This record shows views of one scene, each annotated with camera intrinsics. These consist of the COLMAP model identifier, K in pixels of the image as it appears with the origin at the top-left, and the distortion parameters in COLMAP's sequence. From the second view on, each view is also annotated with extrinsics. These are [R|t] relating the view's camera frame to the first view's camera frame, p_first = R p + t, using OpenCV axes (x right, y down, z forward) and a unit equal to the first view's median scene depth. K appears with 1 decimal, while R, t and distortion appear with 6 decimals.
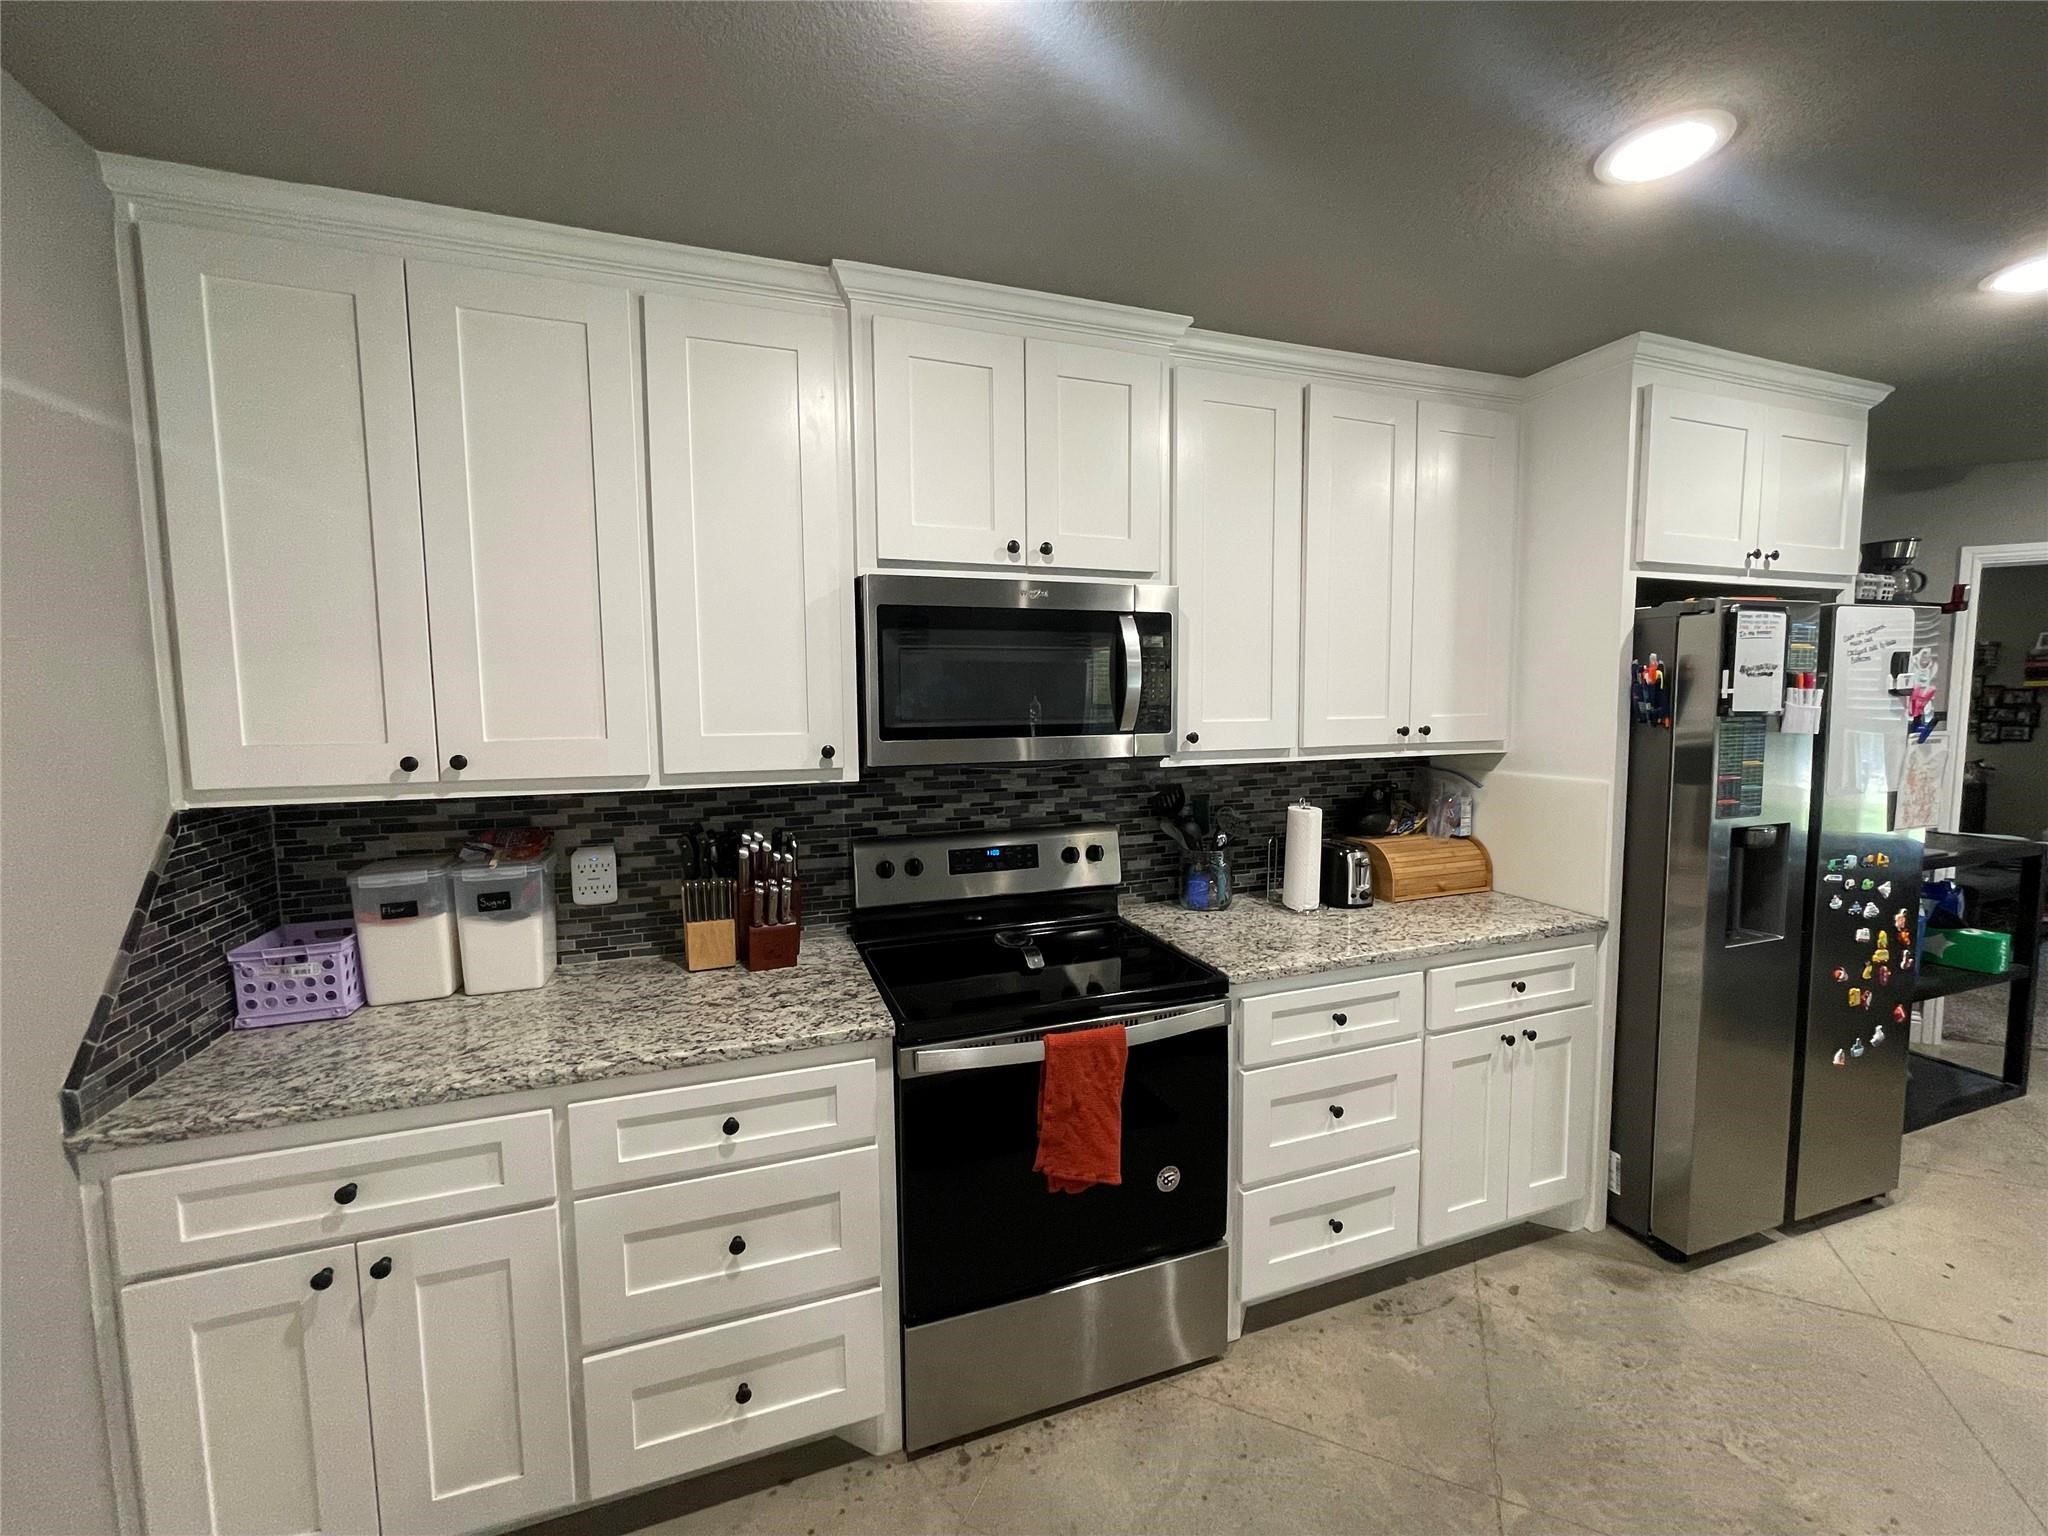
lens RADIAL K [[826.7, 0, 1024.0], [0, 826.7, 768.0], [0, 0, 1]] dist [-0.000428, -0.000069]
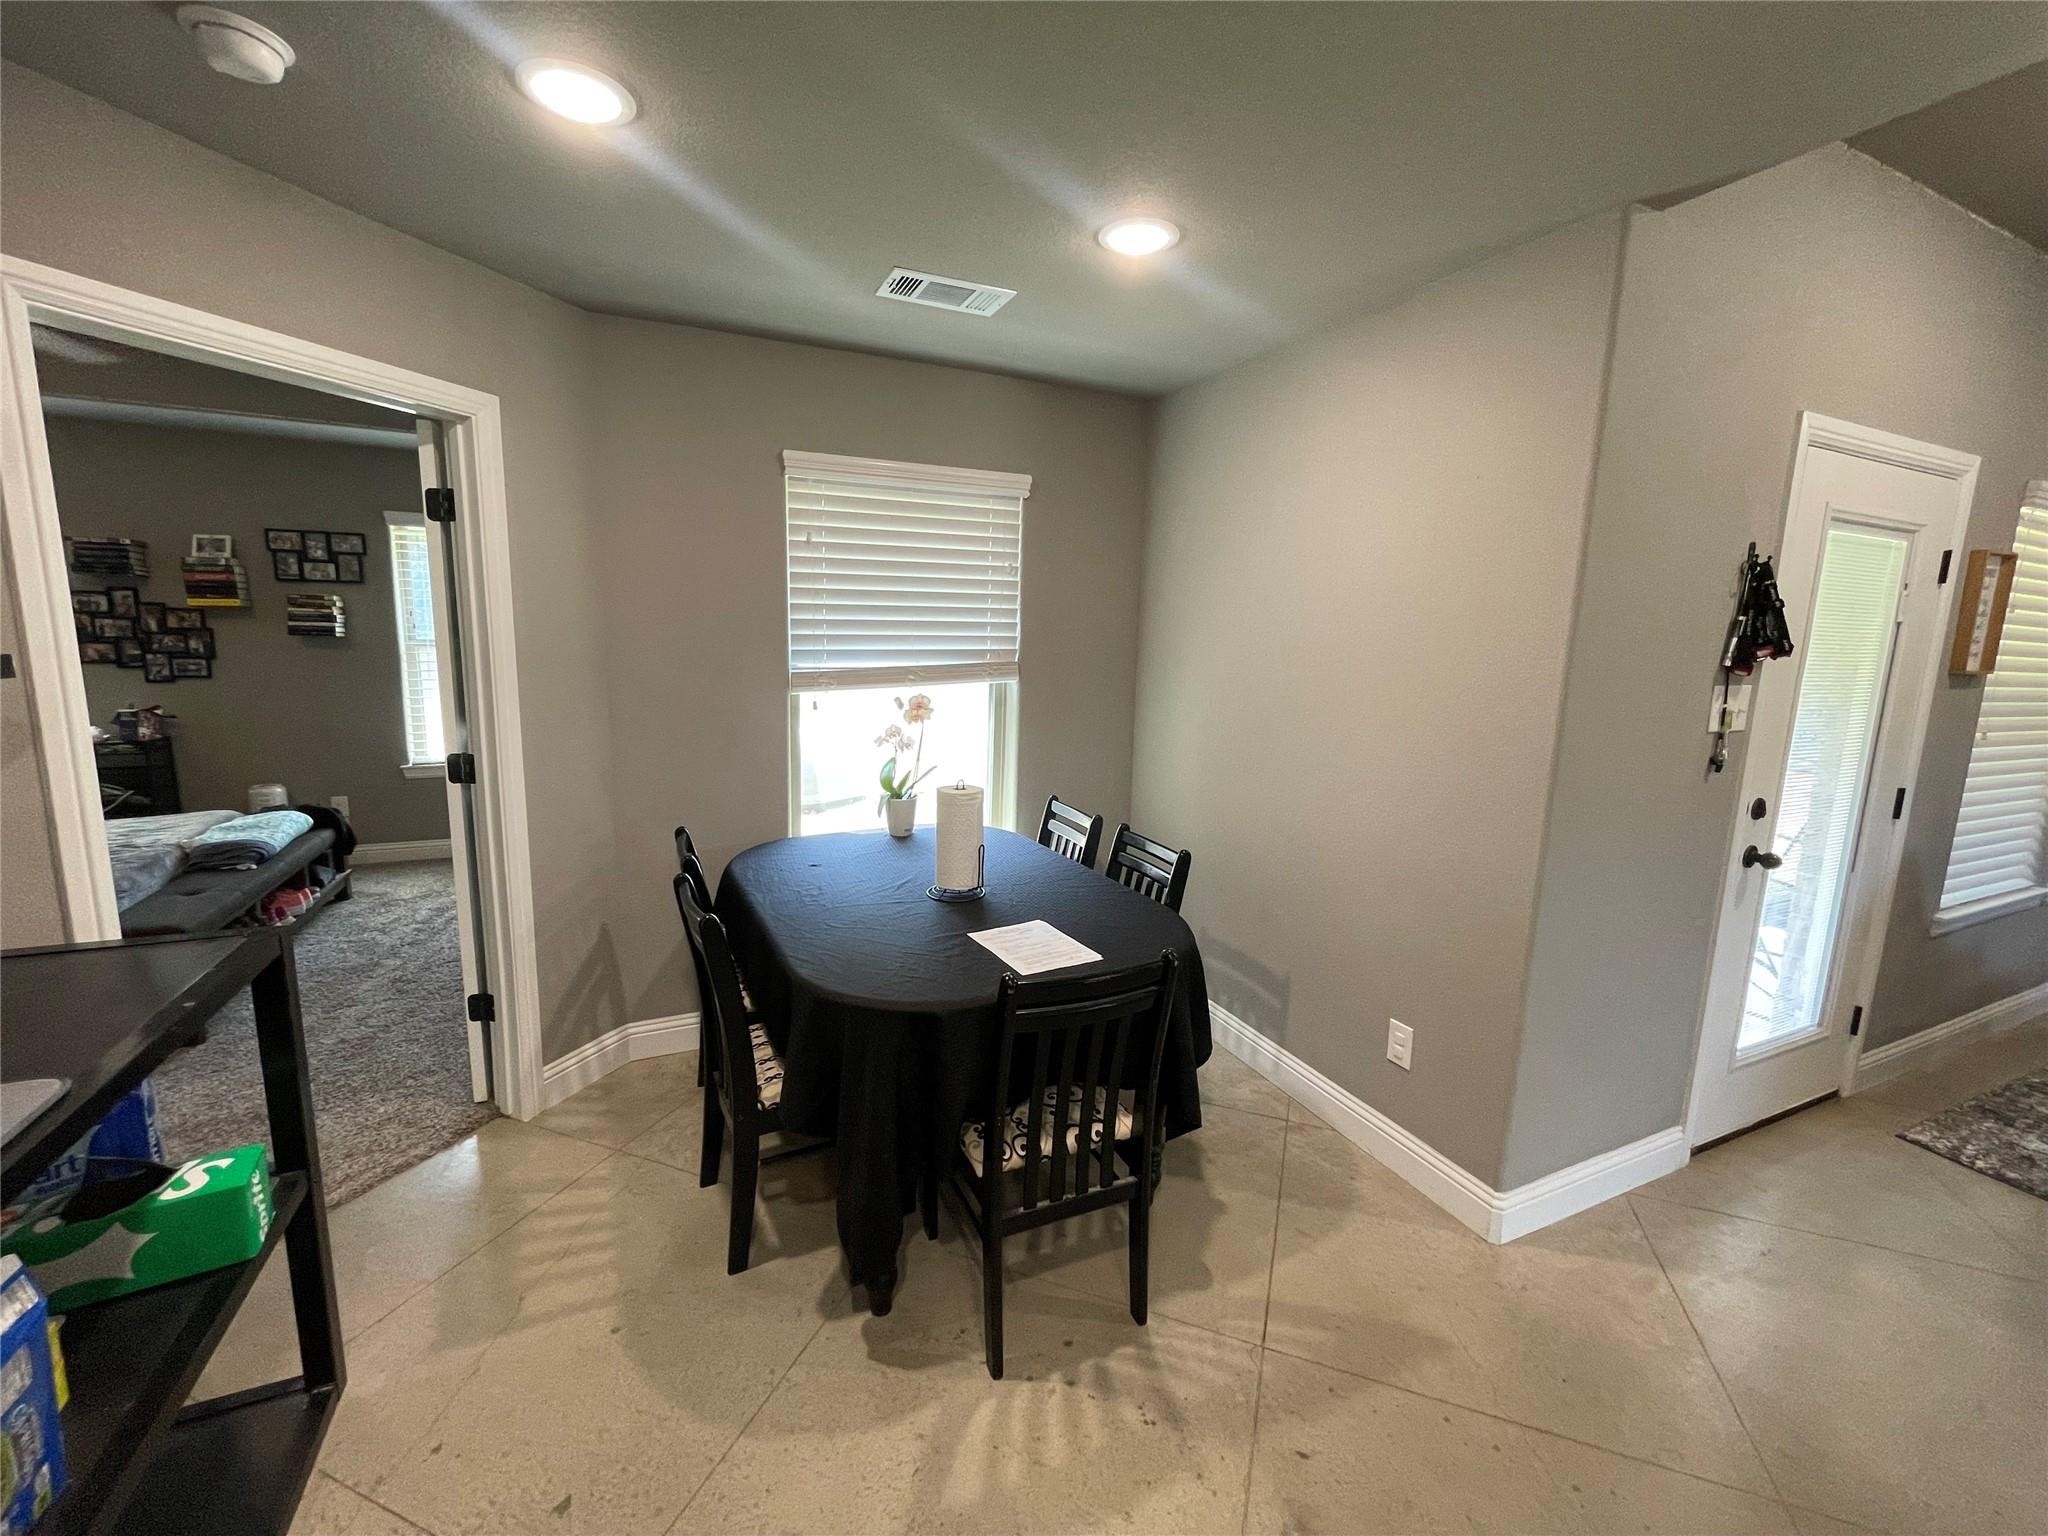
lens RADIAL K [[826.7, 0, 1024.0], [0, 826.7, 768.0], [0, 0, 1]] dist [-0.000428, -0.000069]
pose [[-0.086594, -0.151887, 0.984597, 0.442087], [0.054631, 0.986099, 0.156924, -0.033900], [-0.994745, 0.067378, -0.077093, 0.359848]]
